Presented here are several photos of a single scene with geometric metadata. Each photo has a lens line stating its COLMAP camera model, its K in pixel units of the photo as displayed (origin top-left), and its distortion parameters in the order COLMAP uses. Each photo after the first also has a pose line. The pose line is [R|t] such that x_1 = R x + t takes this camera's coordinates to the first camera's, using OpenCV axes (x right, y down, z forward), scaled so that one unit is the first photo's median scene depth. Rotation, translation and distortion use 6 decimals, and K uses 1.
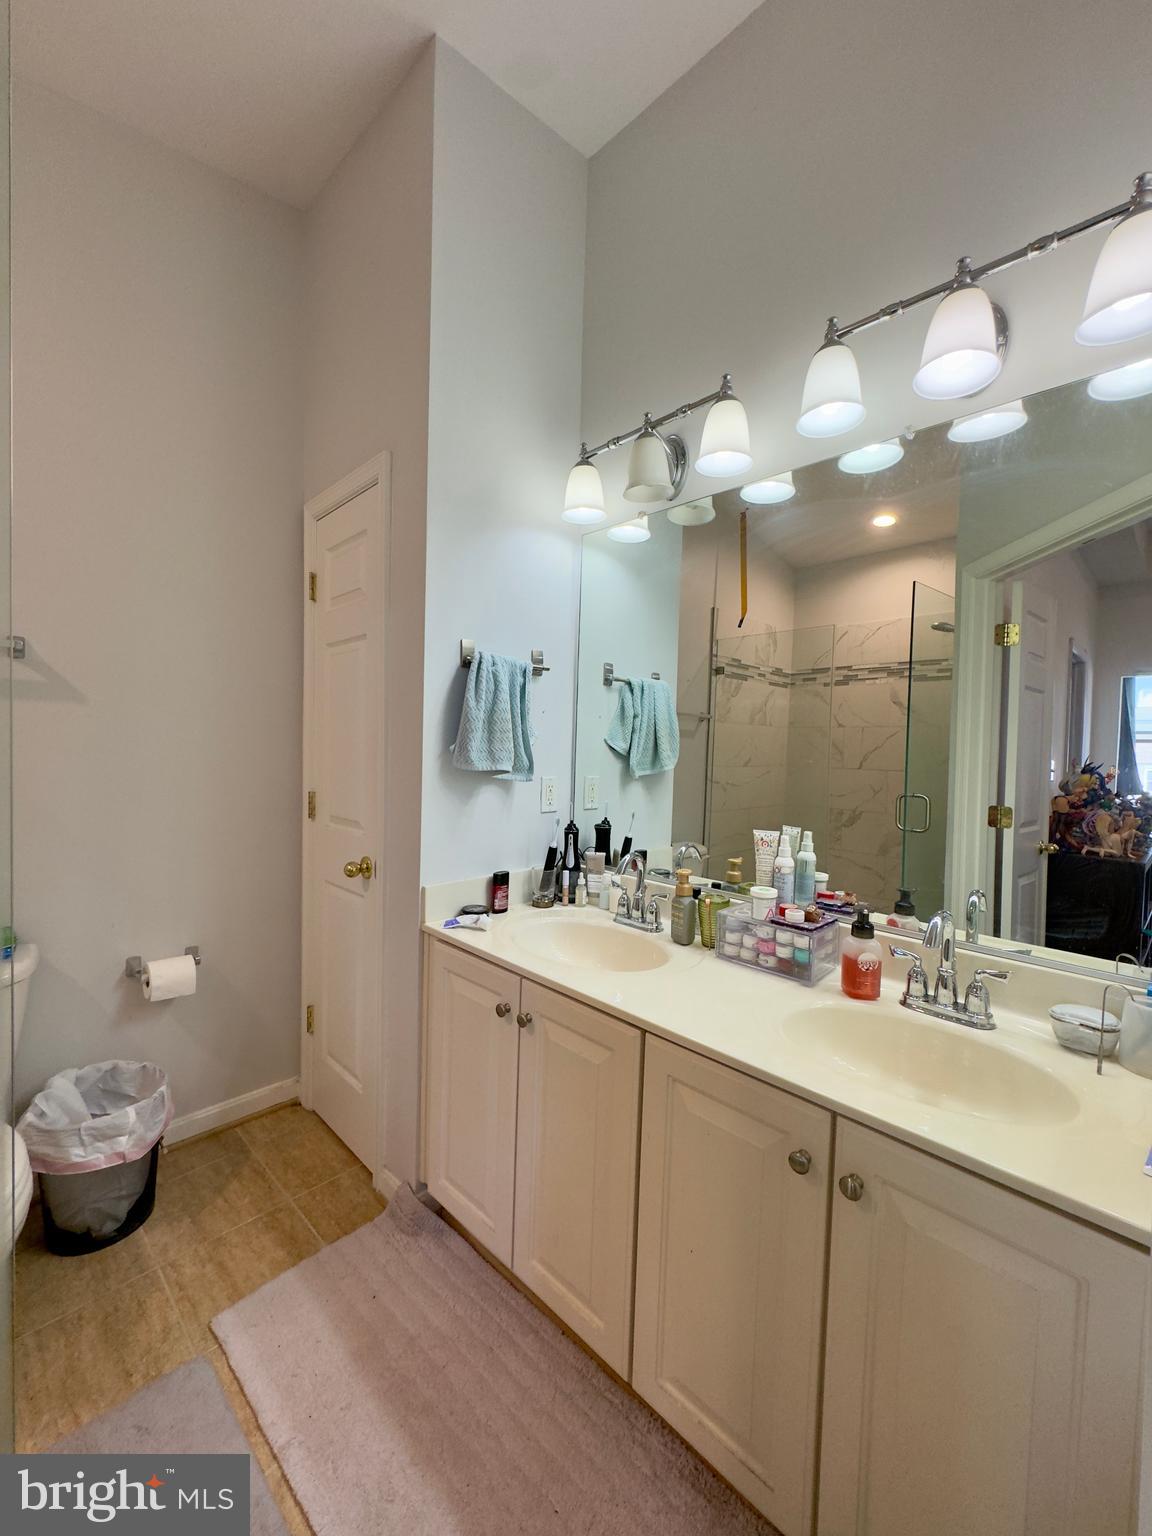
lens RADIAL K [[611.4, 0, 576.3], [0, 611.4, 764.9], [0, 0, 1]] dist [0.001025, -0.000058]
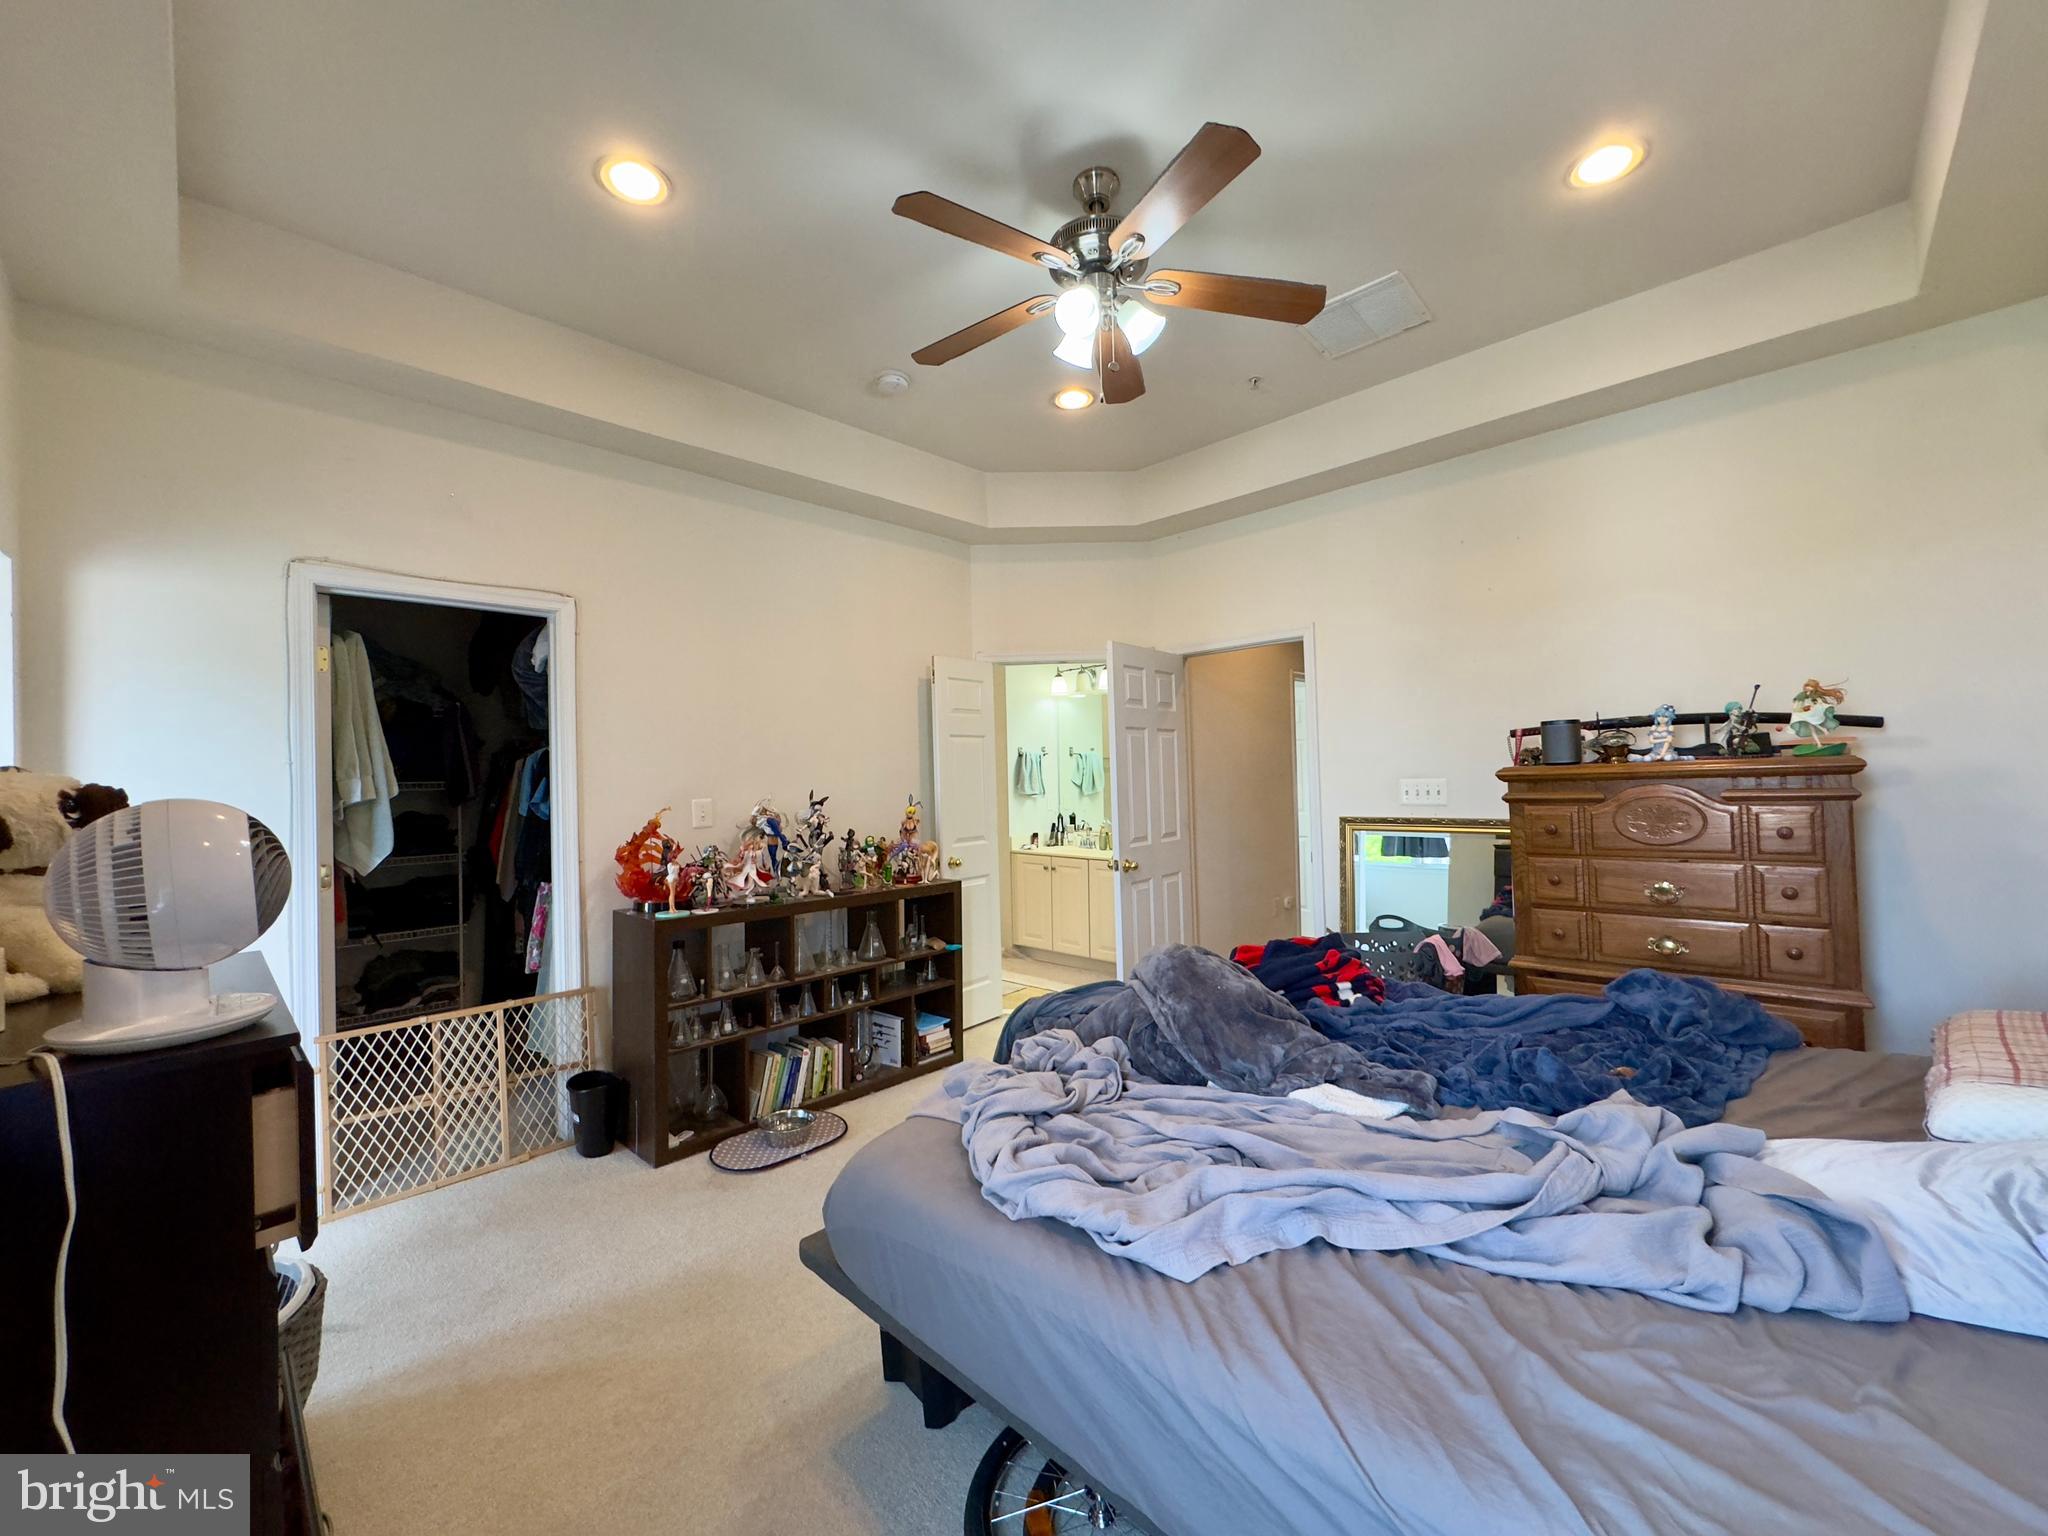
lens RADIAL K [[815.3, 0, 1024.7], [0, 815.3, 765.7], [0, 0, 1]] dist [0.001025, -0.000058]
pose [[0.998661, -0.051106, 0.008028, -0.183608], [0.051392, 0.997842, -0.040861, 0.030072], [-0.005922, 0.041219, 0.999133, -2.537907]]
